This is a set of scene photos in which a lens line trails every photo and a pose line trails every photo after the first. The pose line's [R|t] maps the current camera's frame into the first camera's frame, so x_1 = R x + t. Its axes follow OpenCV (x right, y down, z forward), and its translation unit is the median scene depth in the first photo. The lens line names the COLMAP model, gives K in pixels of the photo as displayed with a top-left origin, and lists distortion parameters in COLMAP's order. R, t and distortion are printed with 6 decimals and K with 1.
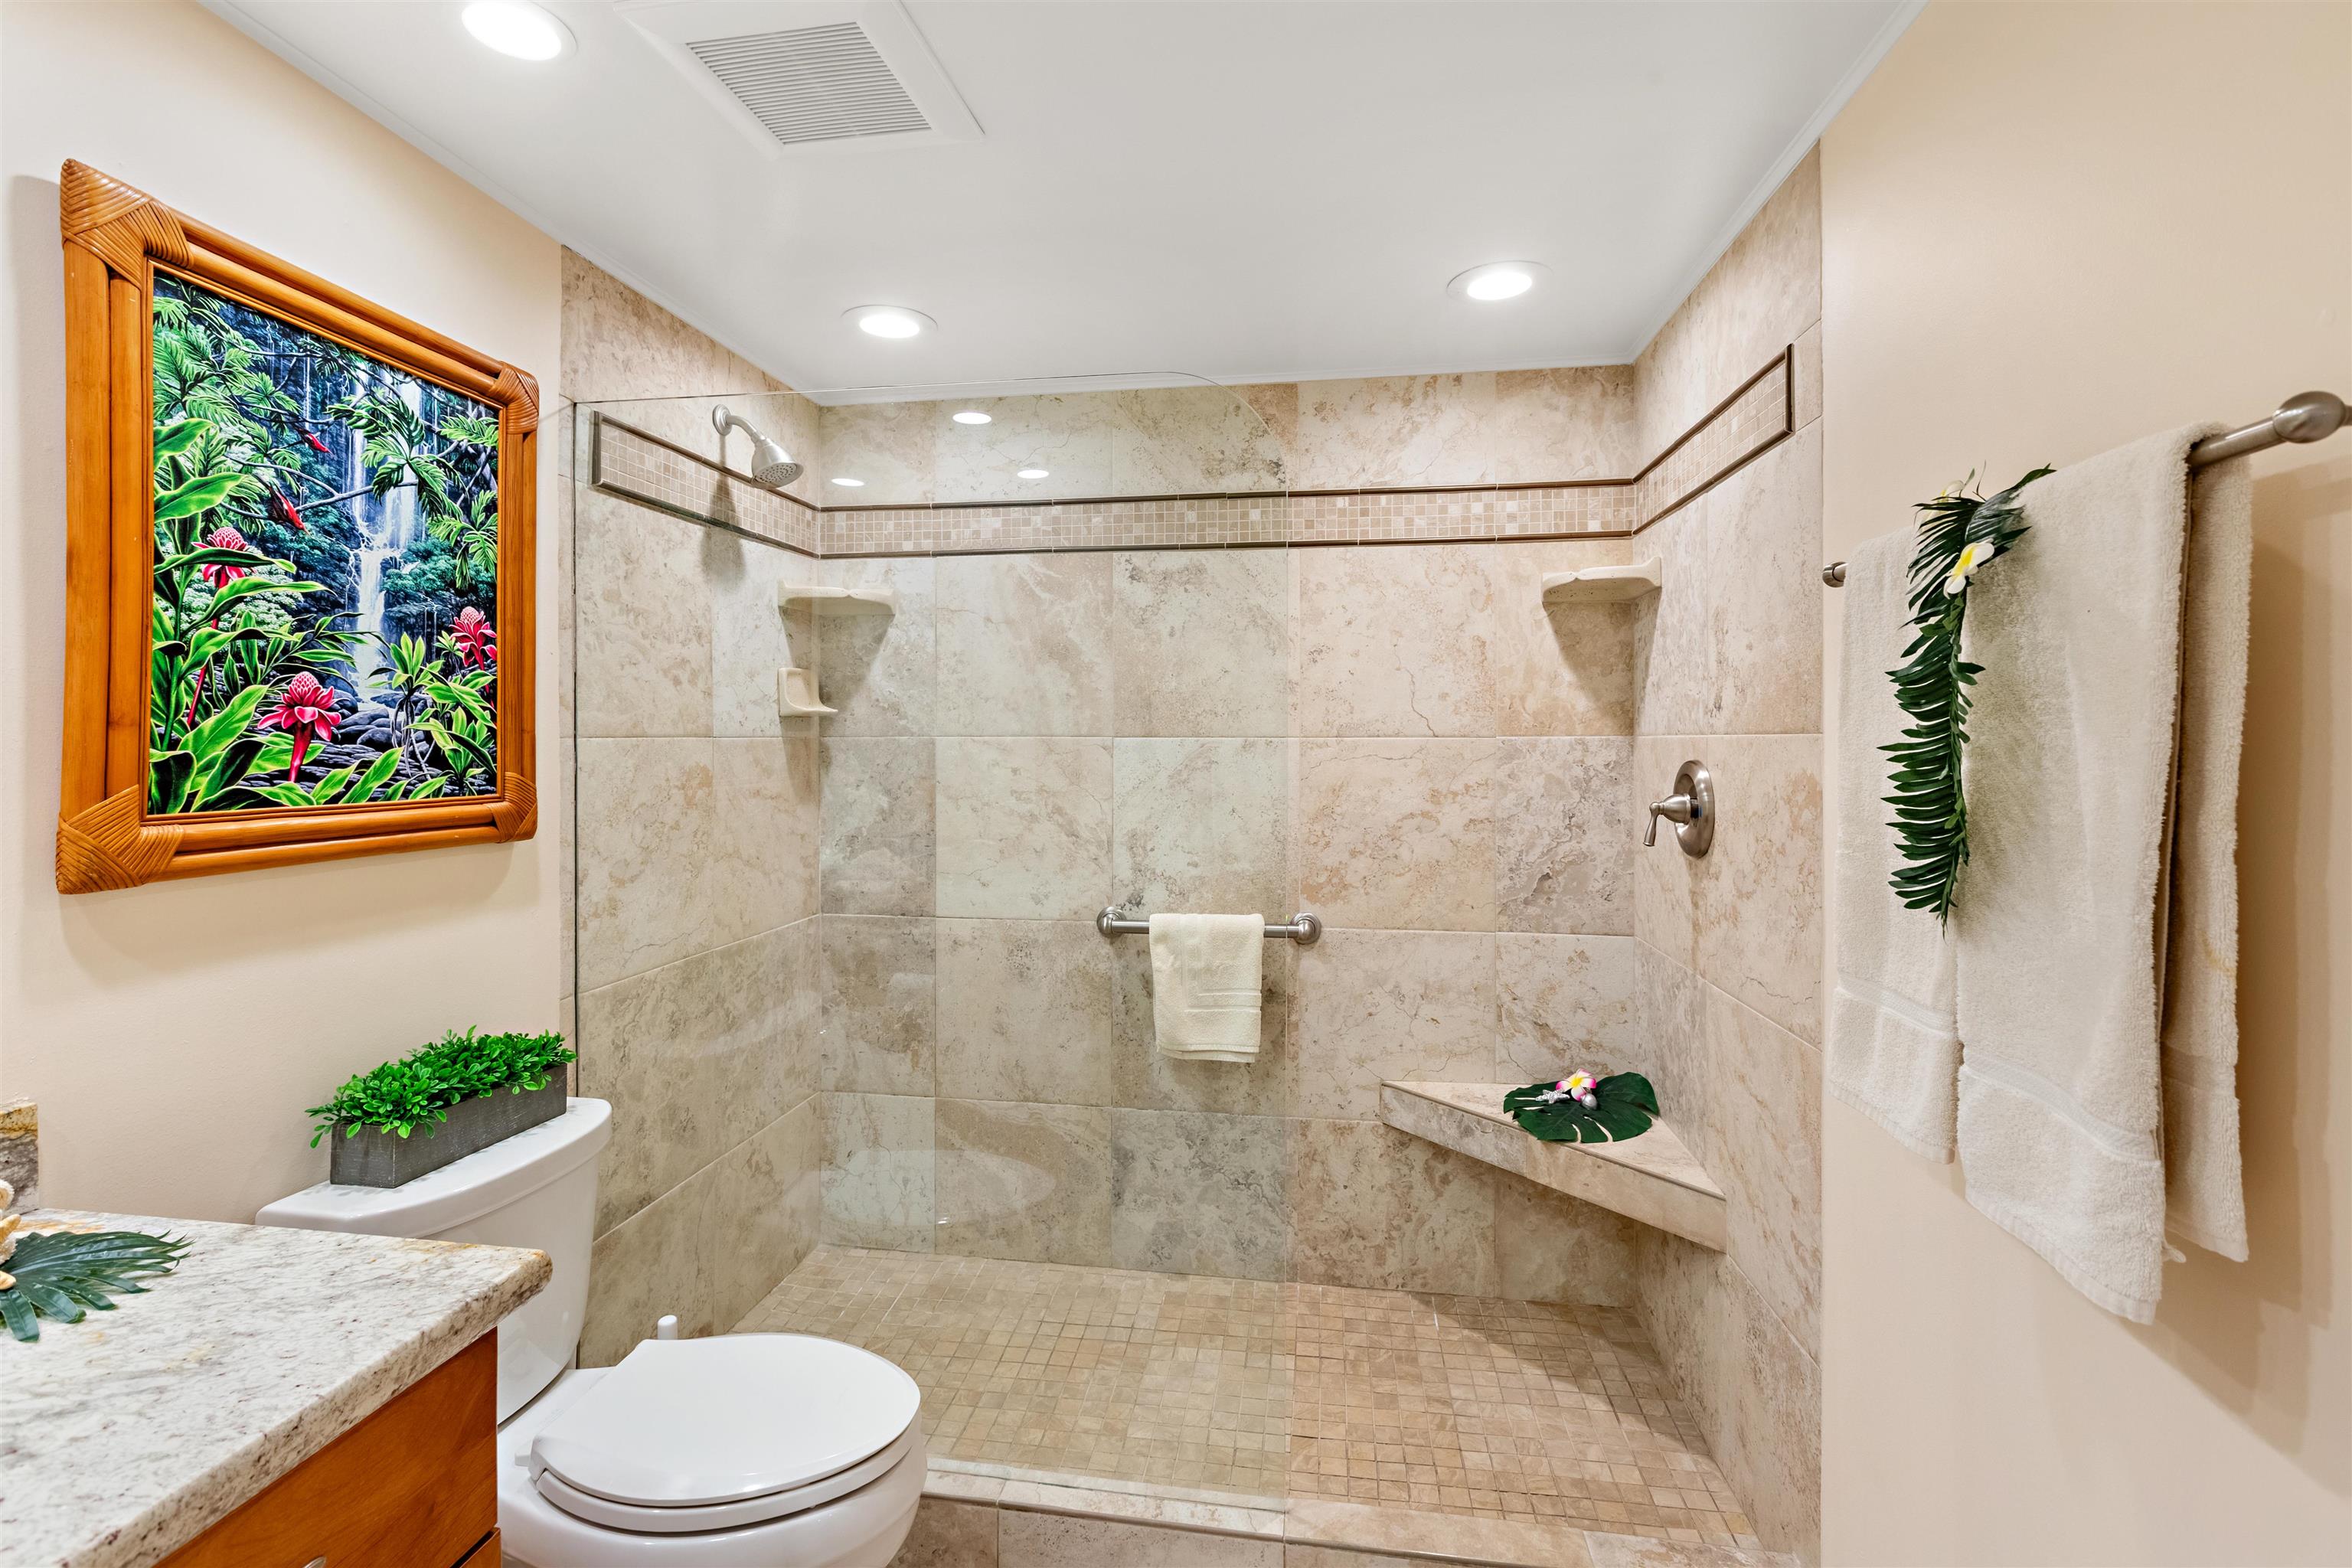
lens RADIAL K [[1083.4, 0, 1181.9], [0, 1083.4, 741.4], [0, 0, 1]] dist [0.004664, 0.000508]
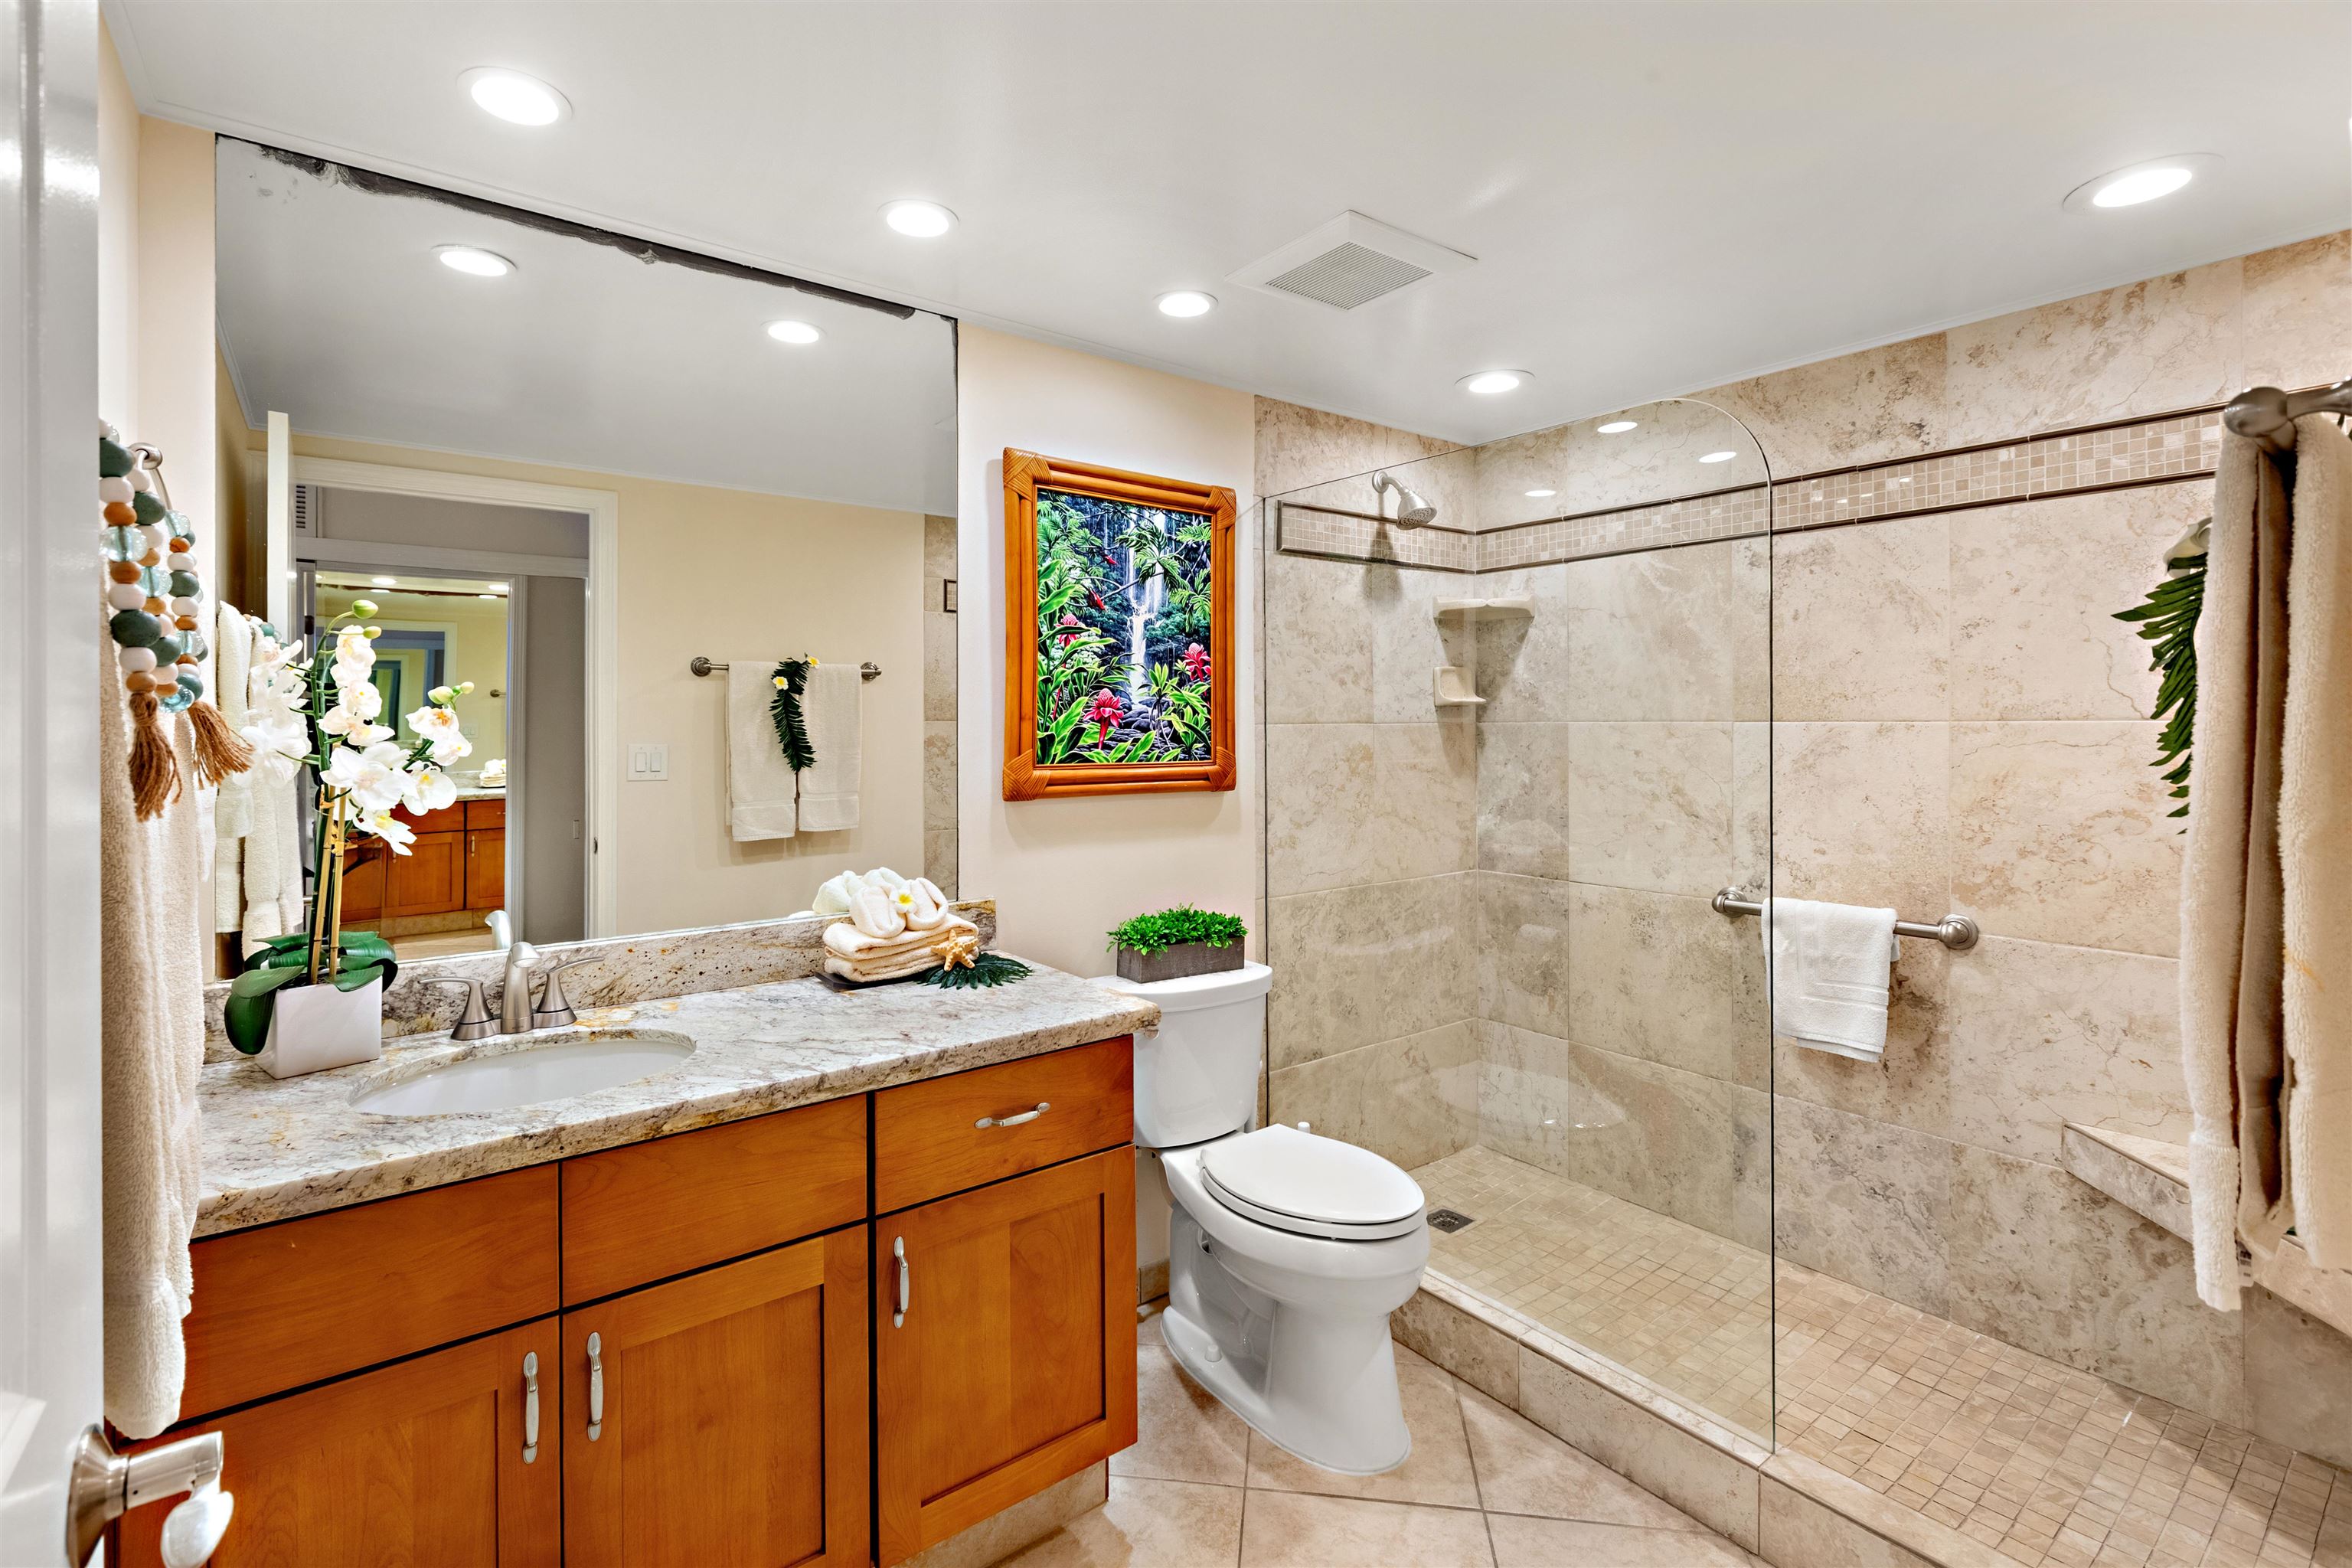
lens RADIAL K [[1083.4, 0, 1139.5], [0, 1083.4, 728.1], [0, 0, 1]] dist [0.004664, 0.000508]
pose [[0.706612, -0.000091, -0.707601, 0.430465], [0.001938, 0.999996, 0.001807, -0.001302], [0.707598, -0.002648, 0.706610, -0.195068]]
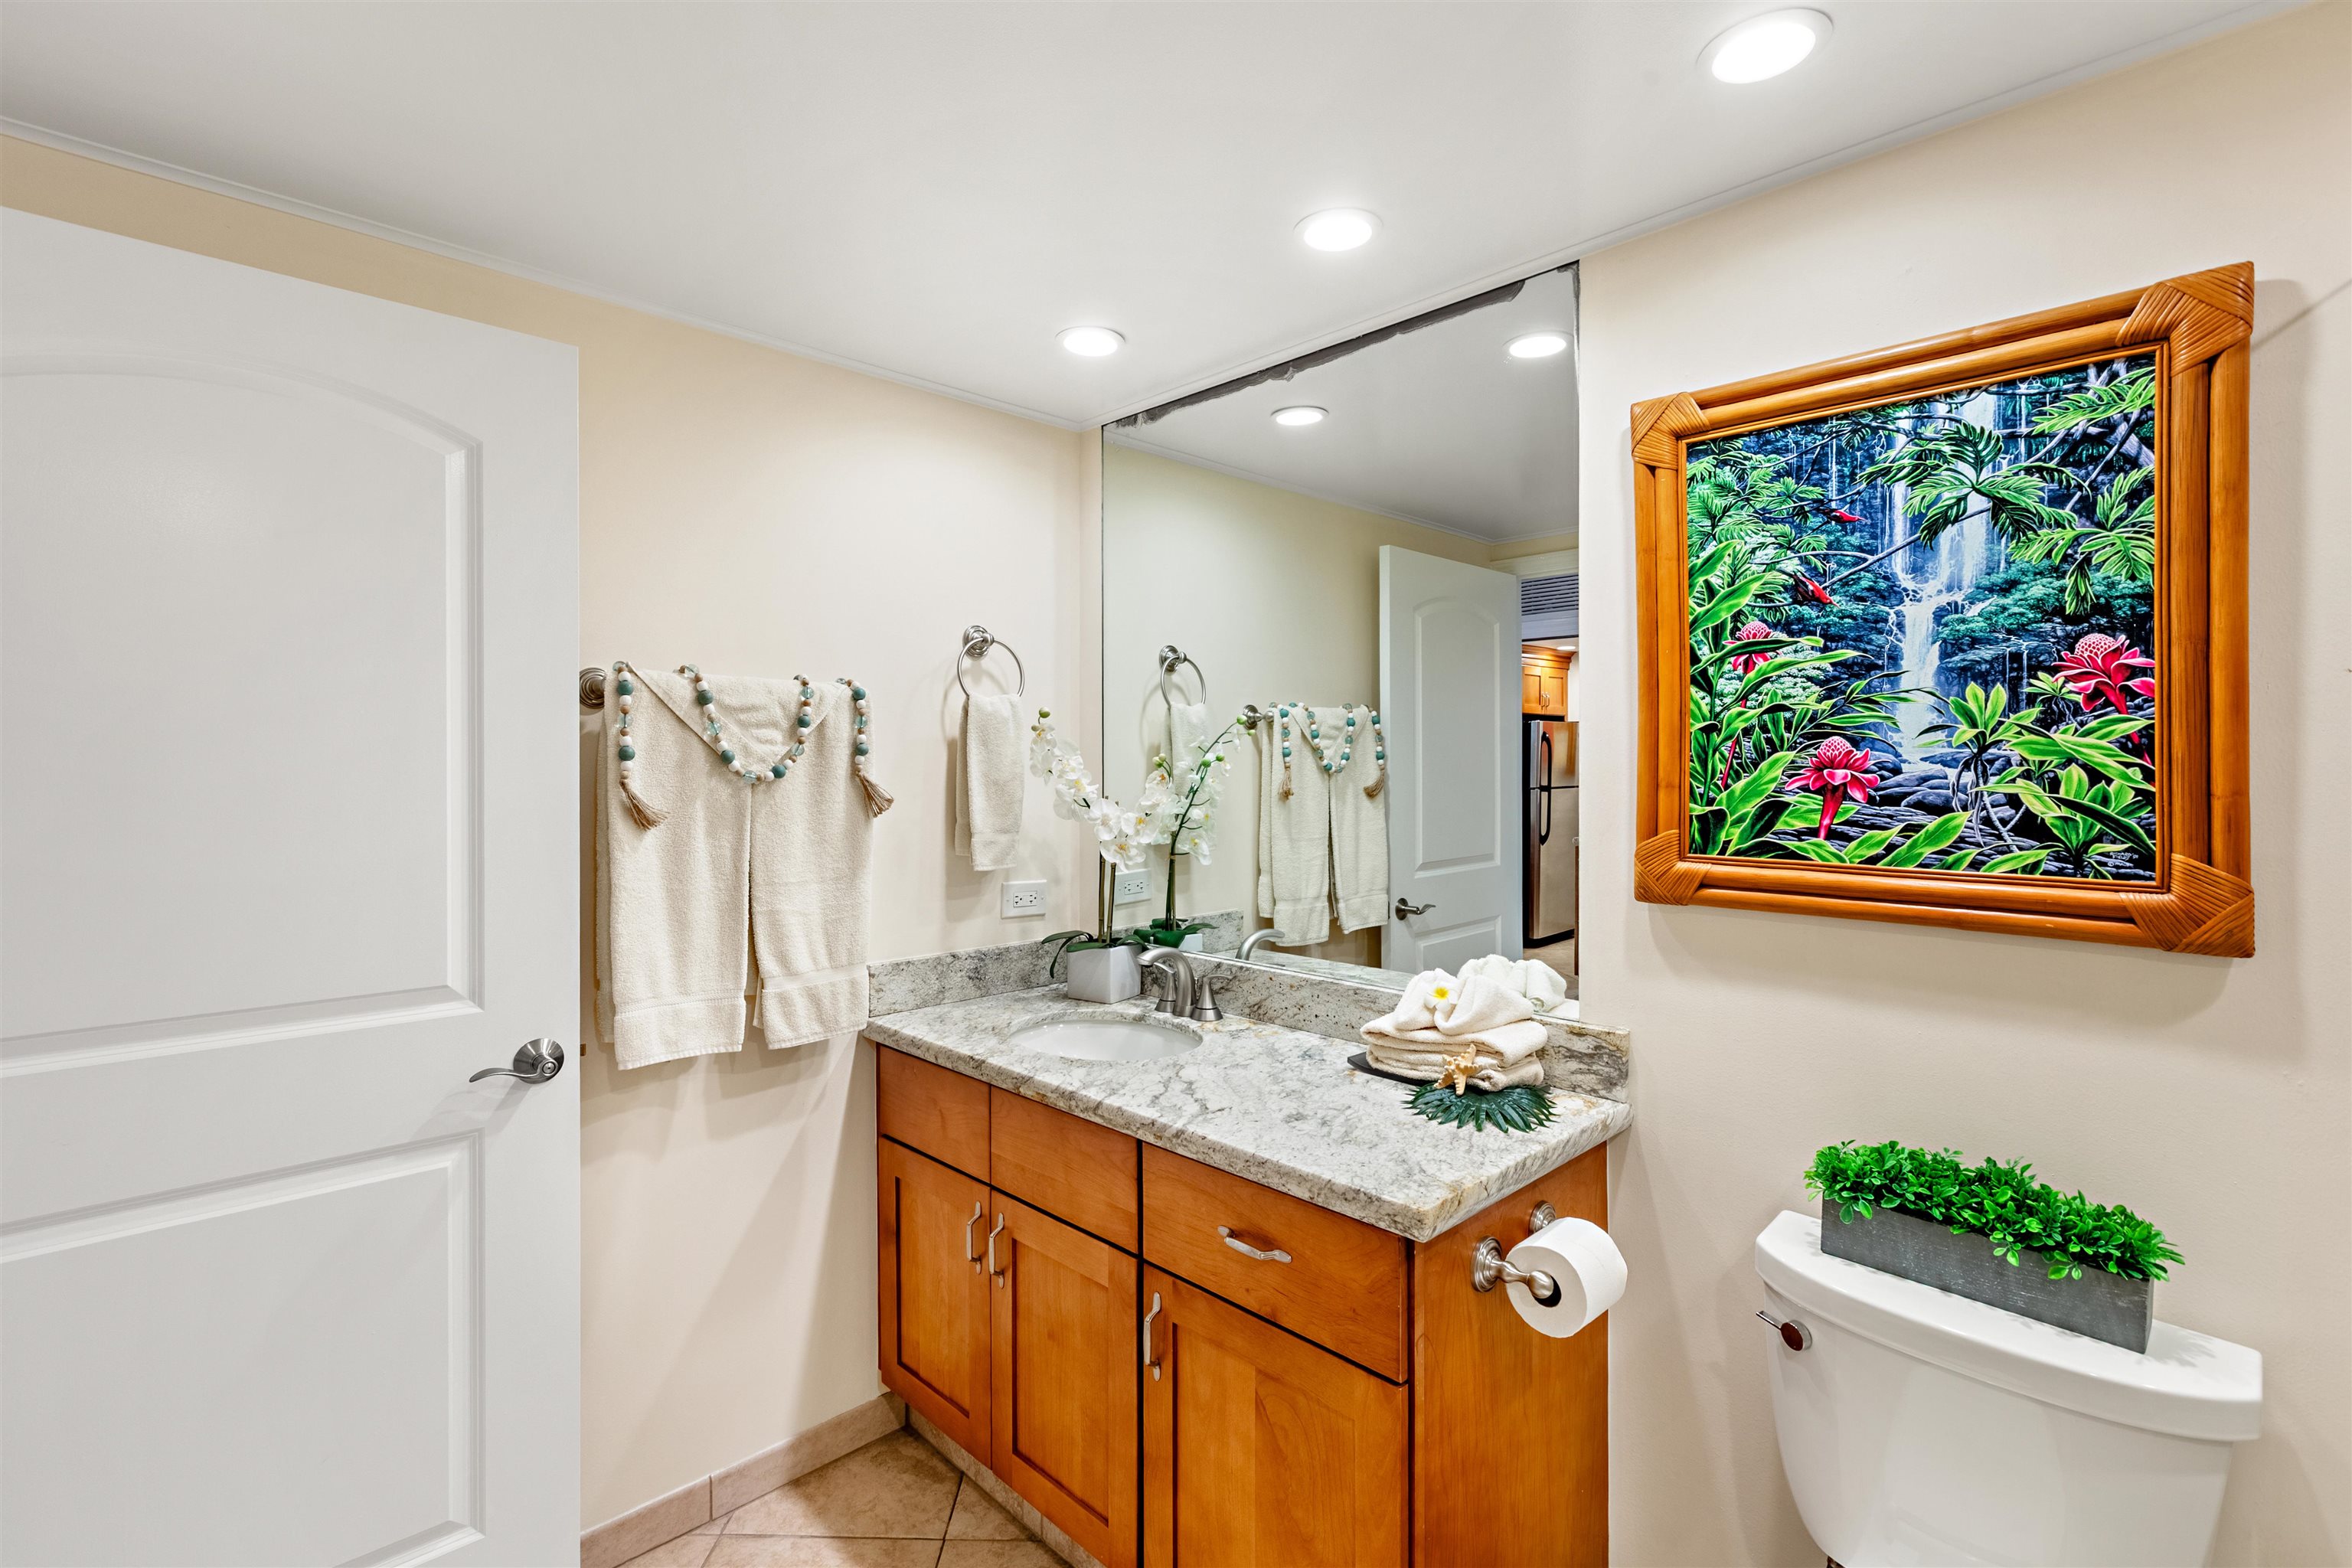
lens RADIAL K [[1083.4, 0, 1184.6], [0, 1083.4, 775.3], [0, 0, 1]] dist [0.004664, 0.000508]
pose [[-0.612635, 0.007954, -0.790326, 0.359853], [-0.001263, 0.999938, 0.011042, -0.031723], [0.790365, 0.007763, -0.612587, 0.982860]]
